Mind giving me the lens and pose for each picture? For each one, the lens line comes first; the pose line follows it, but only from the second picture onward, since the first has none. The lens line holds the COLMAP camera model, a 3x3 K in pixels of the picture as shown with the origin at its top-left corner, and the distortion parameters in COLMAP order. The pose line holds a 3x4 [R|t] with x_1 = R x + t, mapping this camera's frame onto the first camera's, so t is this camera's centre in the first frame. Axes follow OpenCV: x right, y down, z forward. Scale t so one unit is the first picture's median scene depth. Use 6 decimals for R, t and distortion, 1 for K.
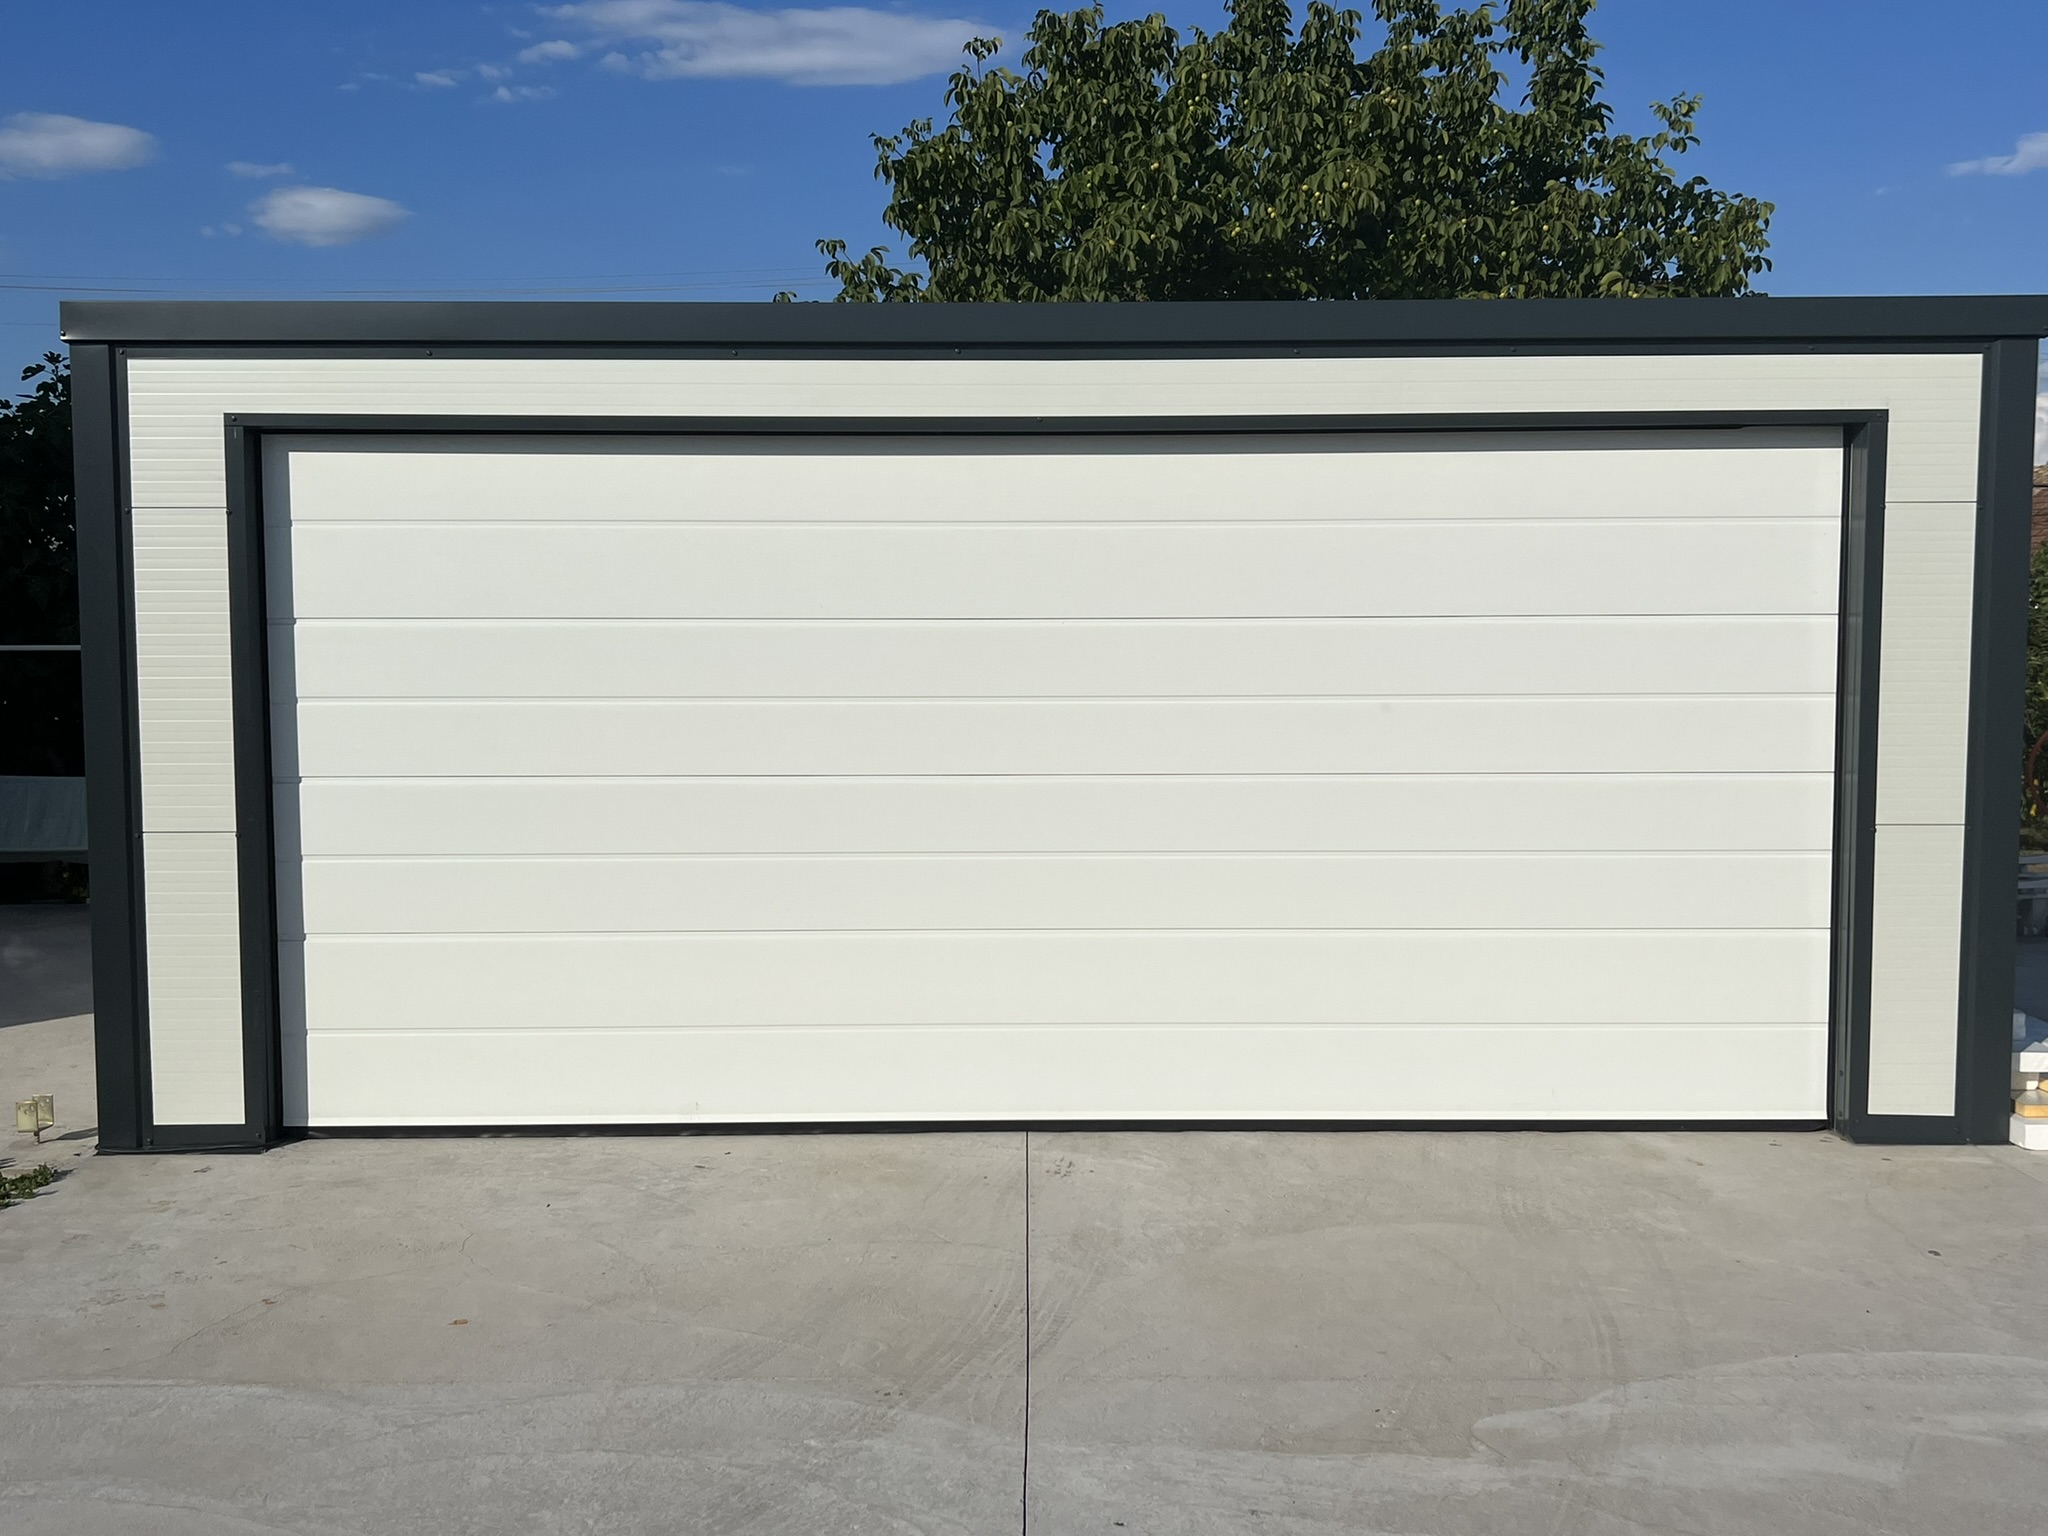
lens RADIAL K [[1982.8, 0, 1024.0], [0, 1982.8, 768.0], [0, 0, 1]] dist [0.118174, -0.256820]
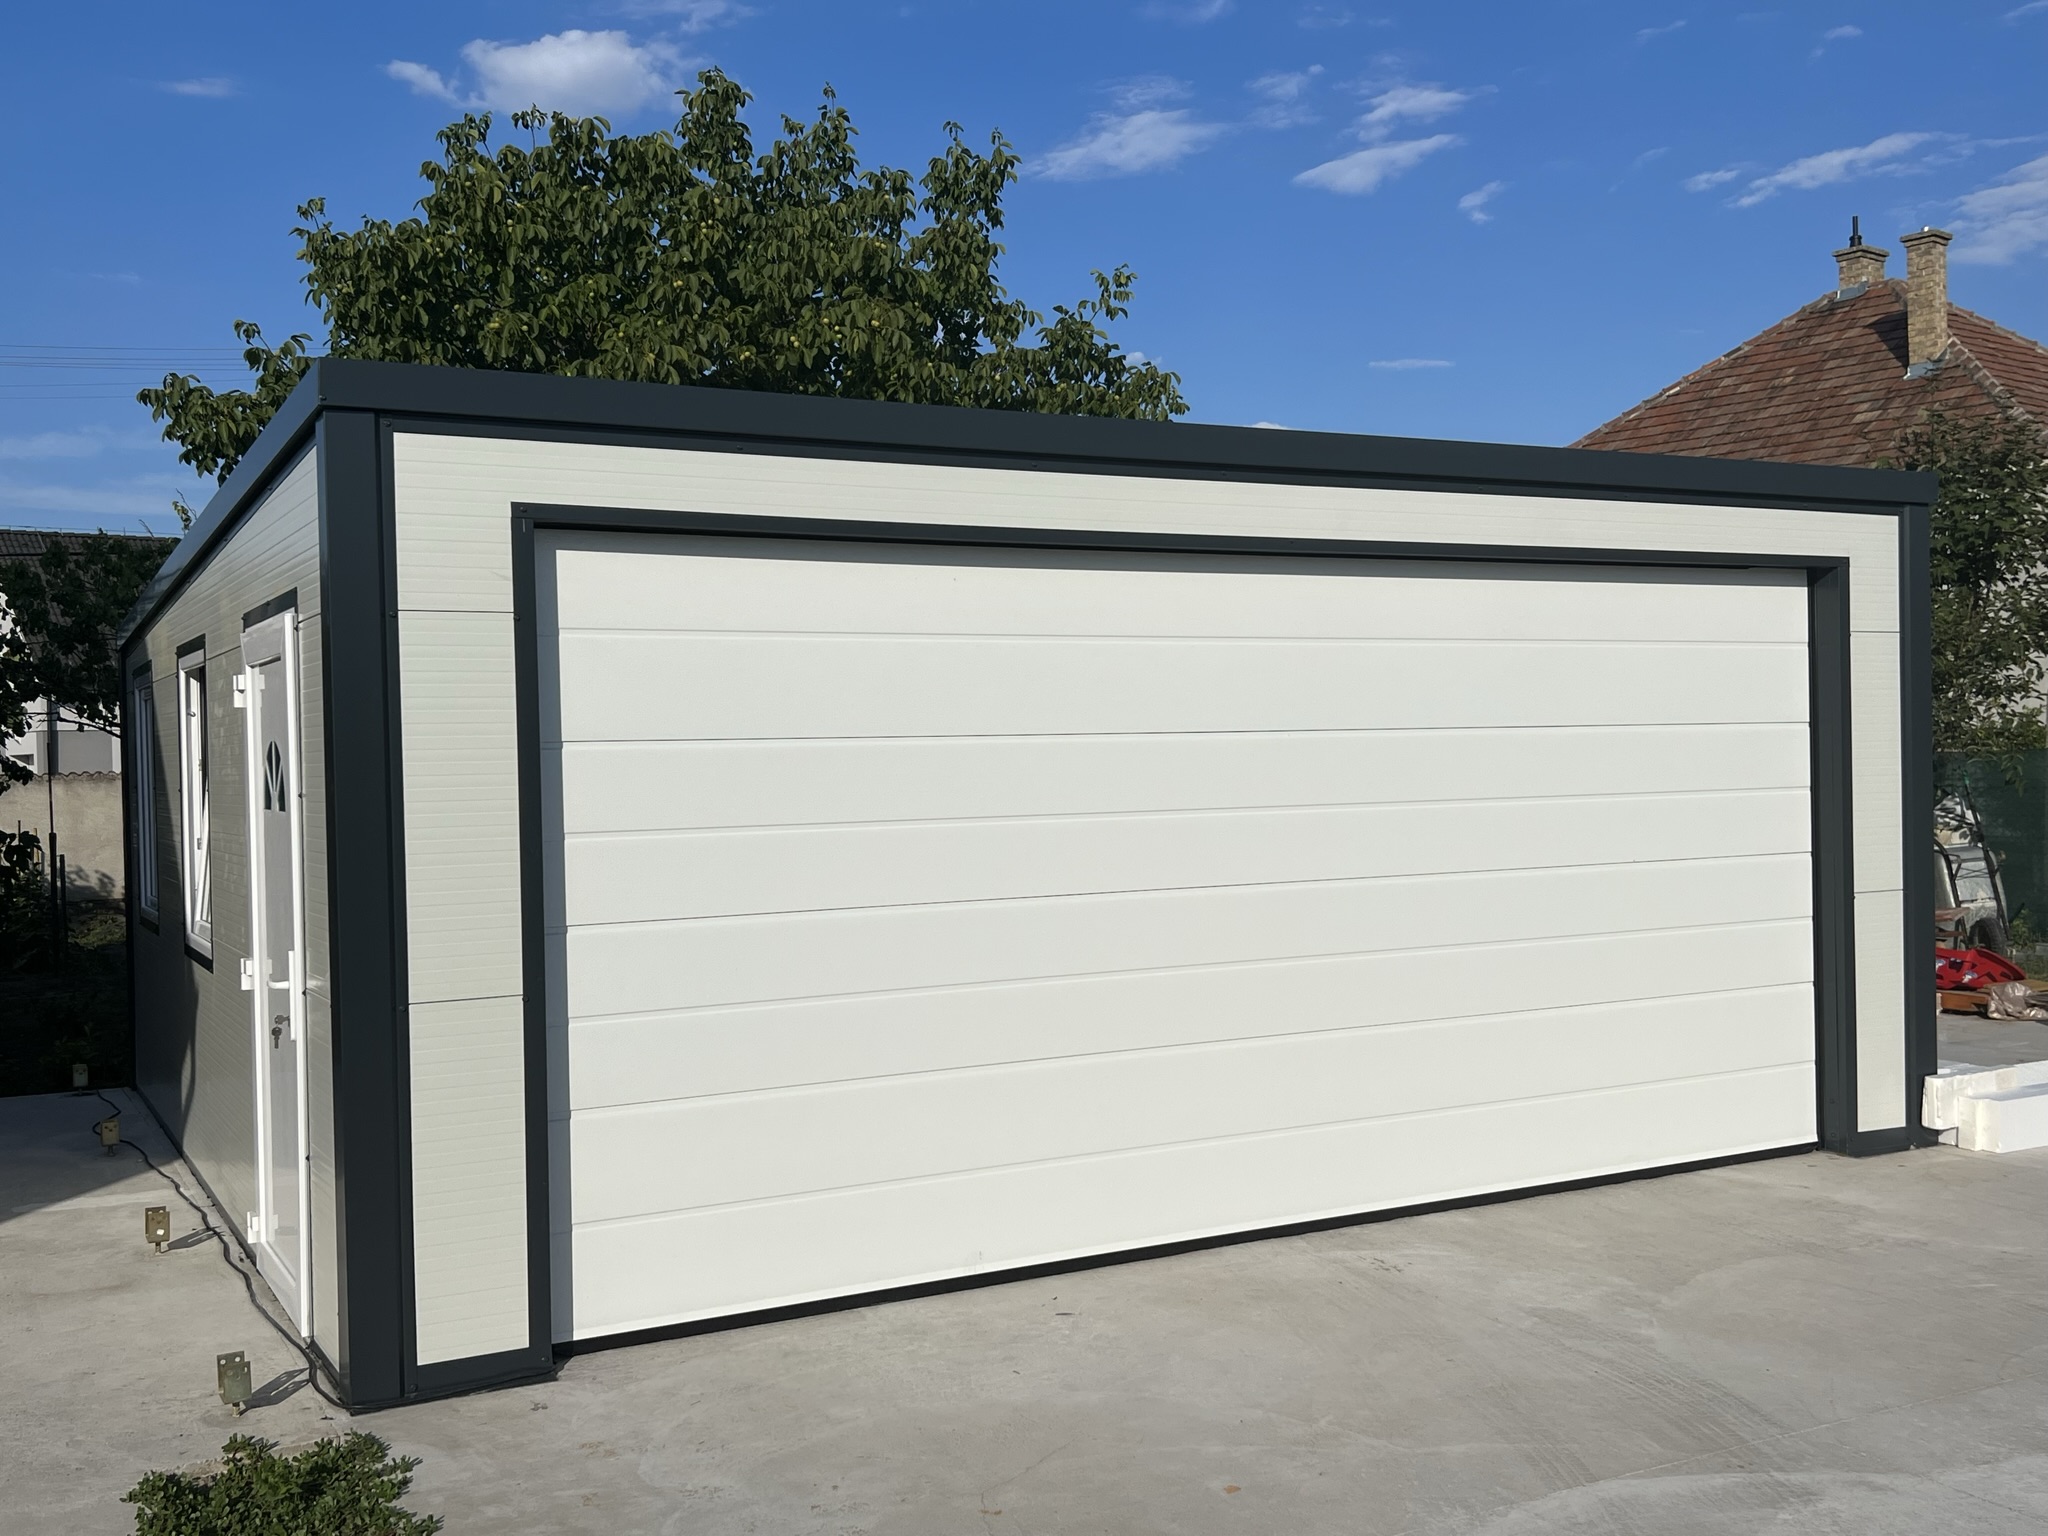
lens RADIAL K [[1982.8, 0, 1024.0], [0, 1982.8, 768.0], [0, 0, 1]] dist [0.118174, -0.256820]
pose [[0.879521, -0.017718, 0.475531, -0.607571], [0.047201, 0.997627, -0.050130, -0.010831], [-0.473514, 0.066536, 0.878270, 0.158874]]
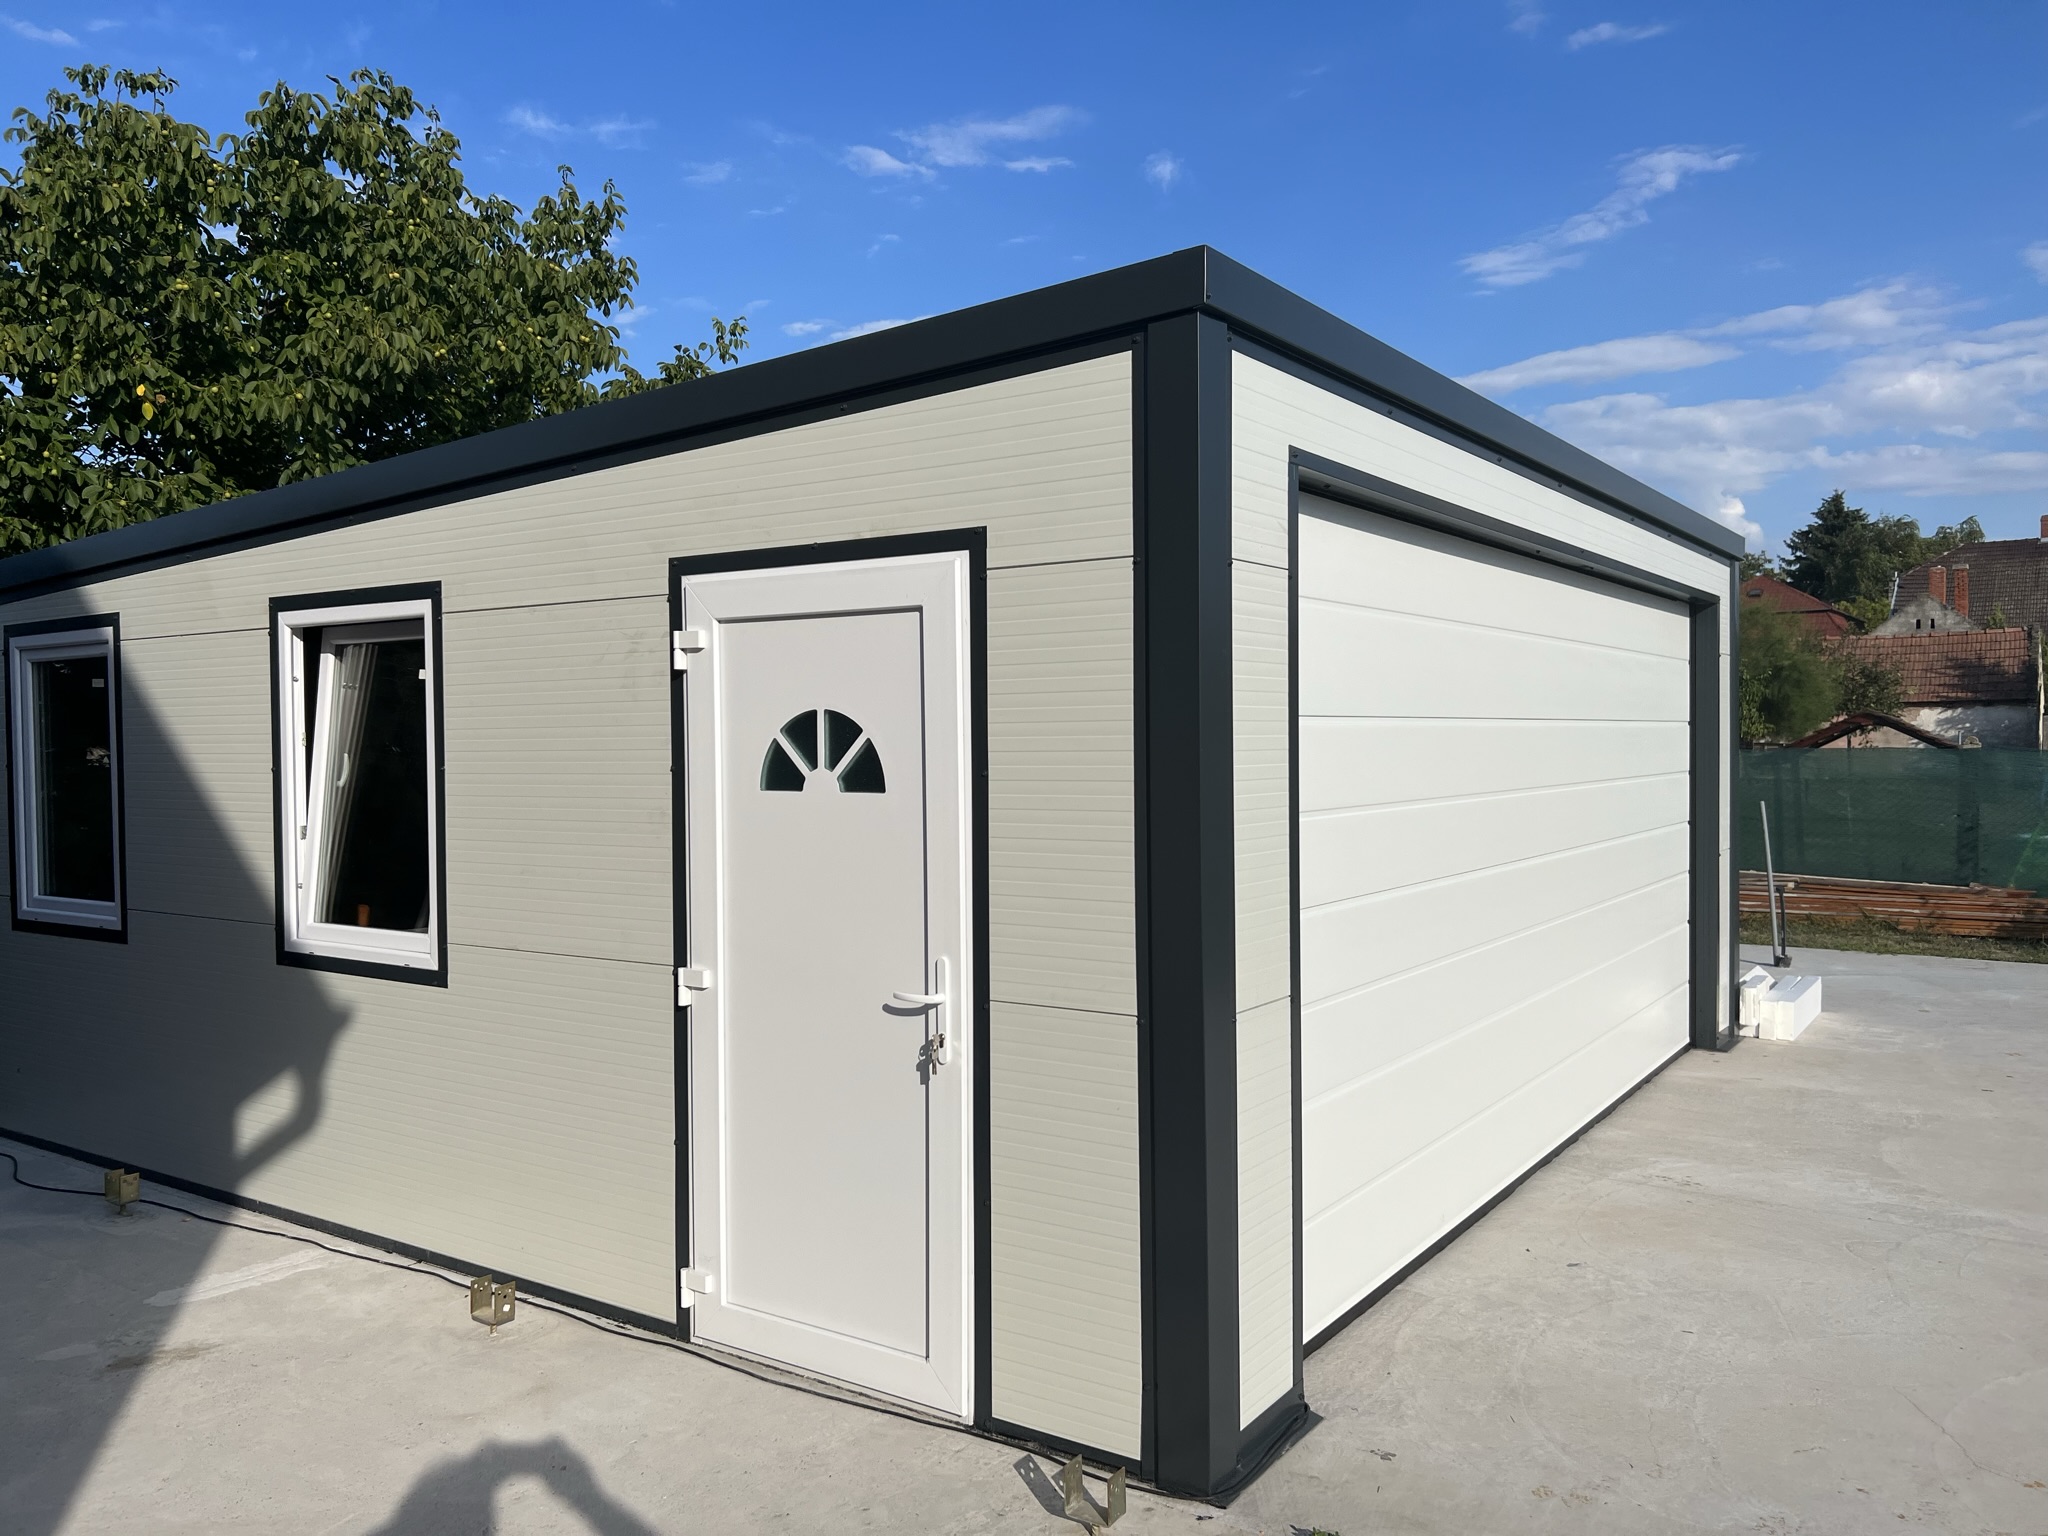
lens RADIAL K [[1541.4, 0, 1024.0], [0, 1541.4, 768.0], [0, 0, 1]] dist [0.018523, -0.005505]
pose [[0.568862, -0.016321, 0.822271, -0.929389], [0.057675, 0.998133, -0.020089, -0.048030], [-0.820408, 0.058852, 0.568742, 0.751443]]
